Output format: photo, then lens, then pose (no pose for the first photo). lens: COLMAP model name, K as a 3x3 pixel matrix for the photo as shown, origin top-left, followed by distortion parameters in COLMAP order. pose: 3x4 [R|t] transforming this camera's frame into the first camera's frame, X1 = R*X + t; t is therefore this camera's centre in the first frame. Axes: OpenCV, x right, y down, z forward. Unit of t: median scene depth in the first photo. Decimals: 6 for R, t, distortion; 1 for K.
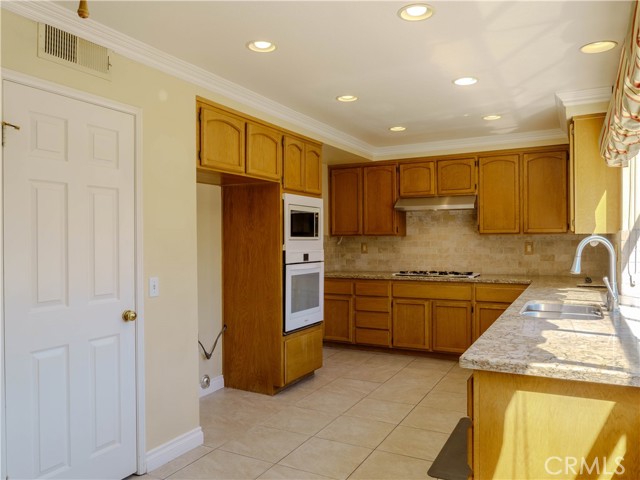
lens RADIAL K [[478.7, 0, 320.0], [0, 478.7, 240.0], [0, 0, 1]] dist [-0.025206, 0.000627]
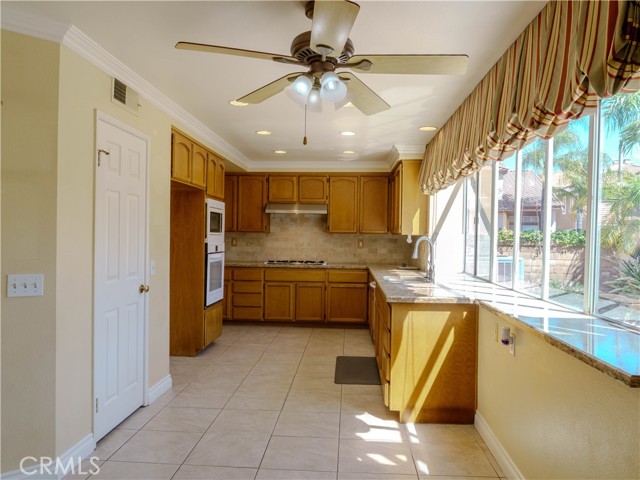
lens RADIAL K [[478.7, 0, 320.0], [0, 478.7, 240.0], [0, 0, 1]] dist [-0.025206, 0.000627]
pose [[0.909169, 0.016220, 0.416111, -0.265778], [-0.020380, 0.999777, 0.005557, 0.000727], [-0.415928, -0.013533, 0.909297, -0.234683]]
